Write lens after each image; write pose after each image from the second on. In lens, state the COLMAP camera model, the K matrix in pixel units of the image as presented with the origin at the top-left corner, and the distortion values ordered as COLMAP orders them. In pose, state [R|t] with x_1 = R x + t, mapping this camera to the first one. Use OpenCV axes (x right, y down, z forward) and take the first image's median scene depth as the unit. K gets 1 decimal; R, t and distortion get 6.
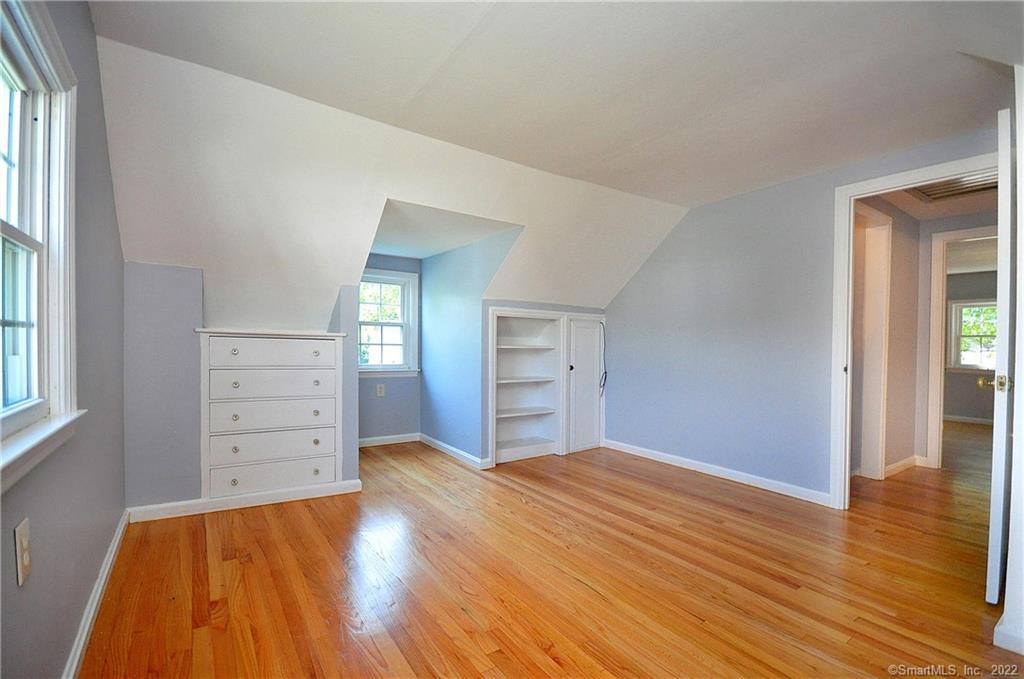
lens RADIAL K [[447.6, 0, 510.1], [0, 447.6, 351.2], [0, 0, 1]] dist [0.001751, -0.000079]
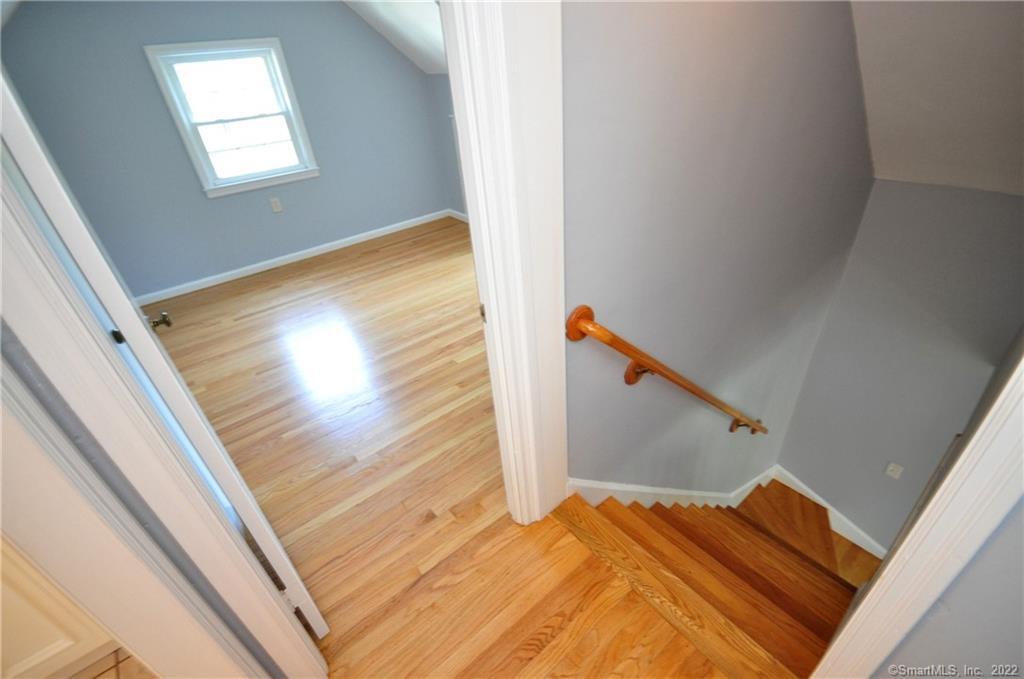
lens RADIAL K [[447.6, 0, 510.1], [0, 447.6, 351.2], [0, 0, 1]] dist [0.001751, -0.000079]
pose [[0.066647, 0.527076, -0.847201, 1.170258], [0.071521, 0.844381, 0.530948, -0.163039], [0.995210, -0.095978, 0.018579, 1.036102]]
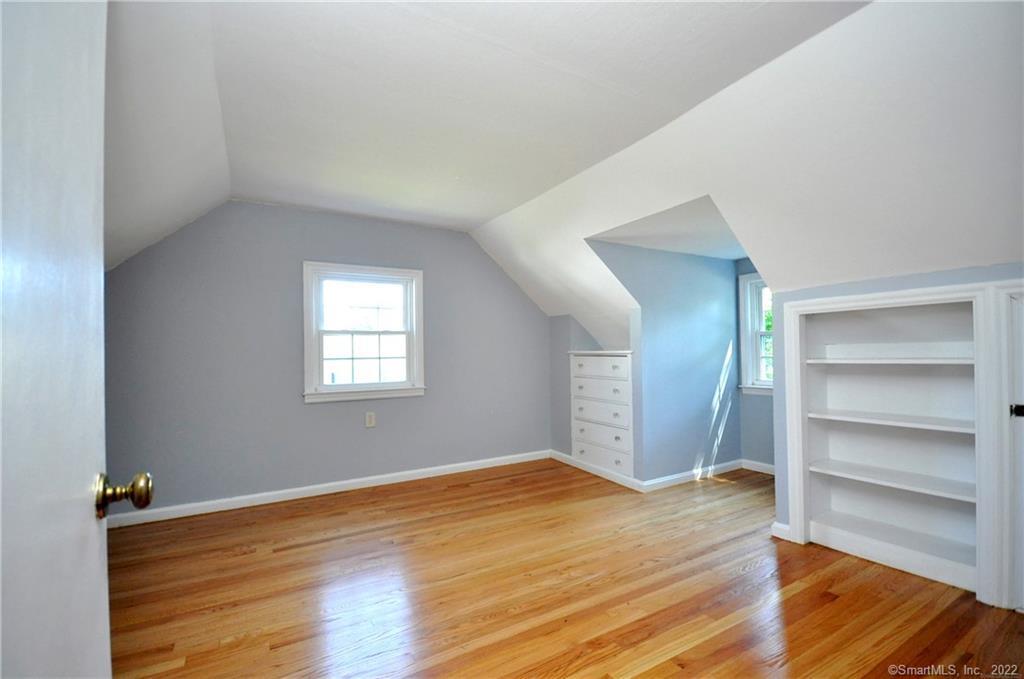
lens RADIAL K [[447.6, 0, 510.1], [0, 447.6, 351.2], [0, 0, 1]] dist [0.001751, -0.000079]
pose [[-0.073030, -0.022565, -0.997074, 0.899353], [0.001061, 0.999742, -0.022703, -0.013504], [0.997329, -0.002716, -0.072987, 0.850405]]
